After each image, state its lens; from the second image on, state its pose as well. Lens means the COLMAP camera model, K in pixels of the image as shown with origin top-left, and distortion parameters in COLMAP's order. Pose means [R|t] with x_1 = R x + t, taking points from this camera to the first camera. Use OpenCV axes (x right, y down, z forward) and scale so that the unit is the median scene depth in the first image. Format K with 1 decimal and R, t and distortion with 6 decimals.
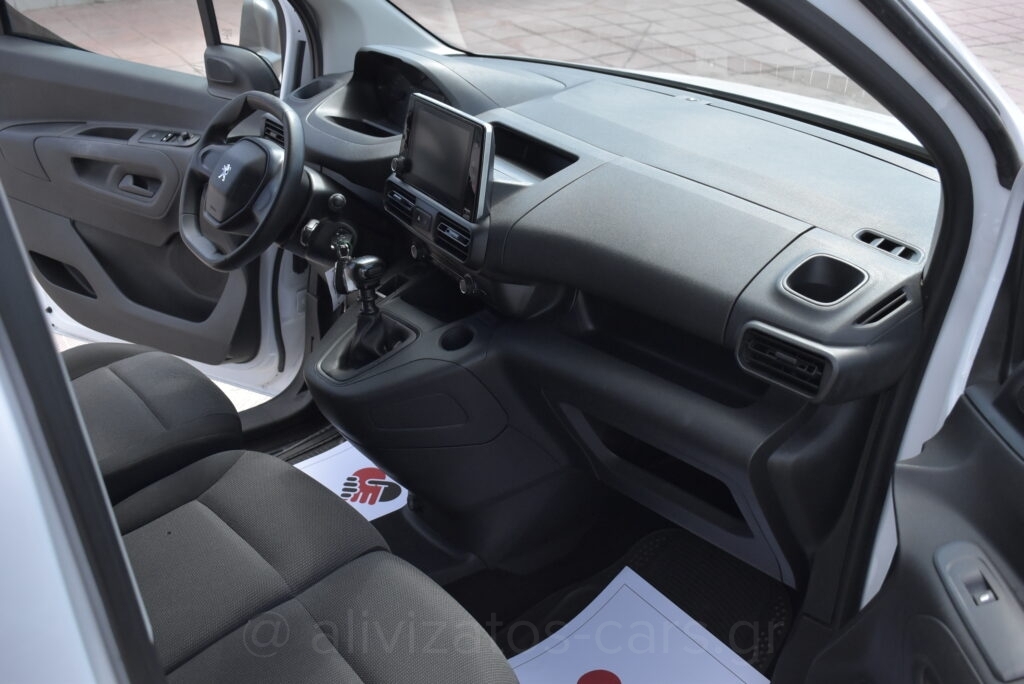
lens RADIAL K [[1026.1, 0, 512.0], [0, 1026.1, 342.0], [0, 0, 1]] dist [-0.085204, 0.010397]
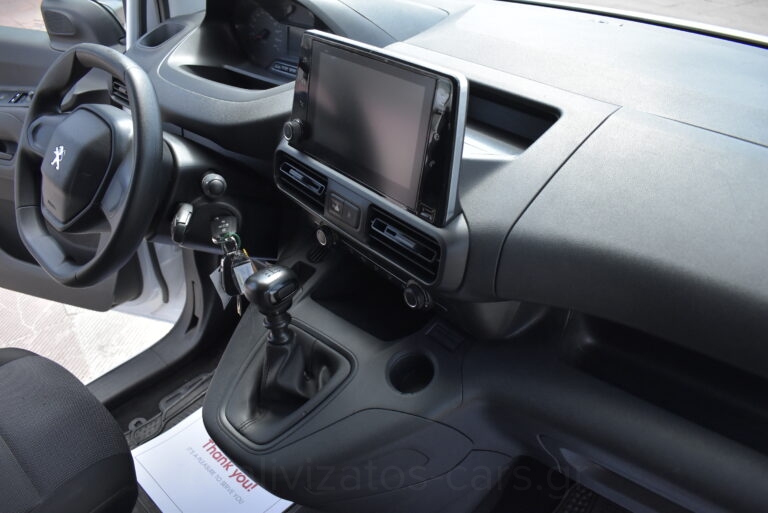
lens RADIAL K [[597.7, 0, 384.0], [0, 597.7, 256.5], [0, 0, 1]] dist [-0.089327, 0.002856]
pose [[0.985866, -0.111218, 0.125298, -0.101013], [0.093002, 0.985361, 0.142878, -0.127291], [-0.139355, -0.129205, 0.981777, 0.510082]]
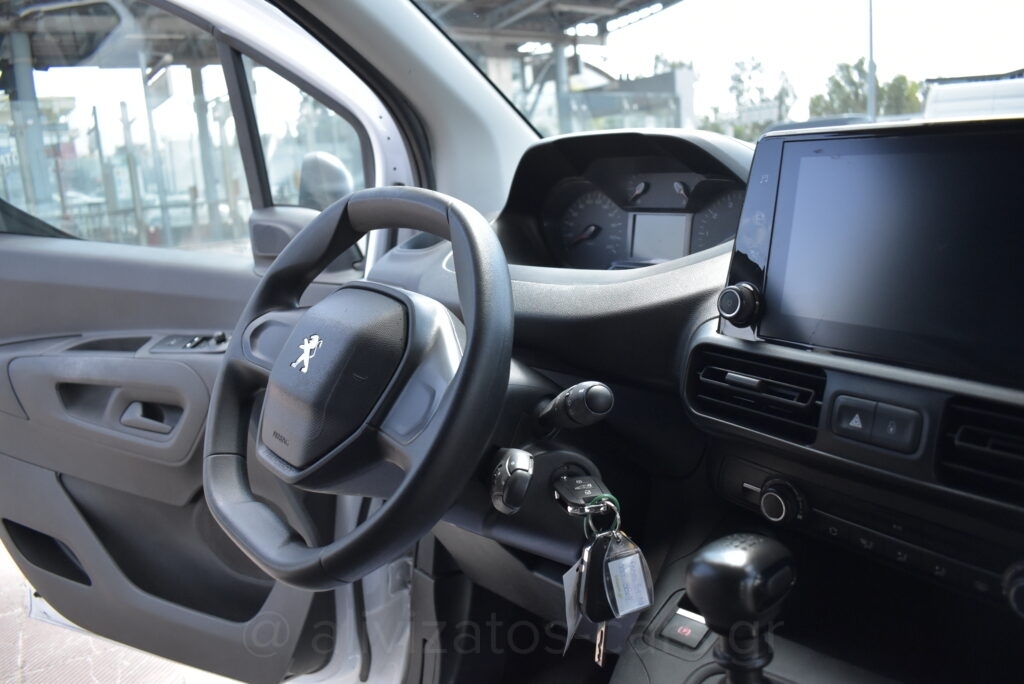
lens RADIAL K [[796.9, 0, 512.0], [0, 796.9, 342.0], [0, 0, 1]] dist [-0.089327, 0.002856]
pose [[0.996818, -0.063045, 0.048783, -0.201500], [0.073103, 0.966999, -0.244068, -0.078220], [-0.031786, 0.246858, 0.968530, 0.636140]]
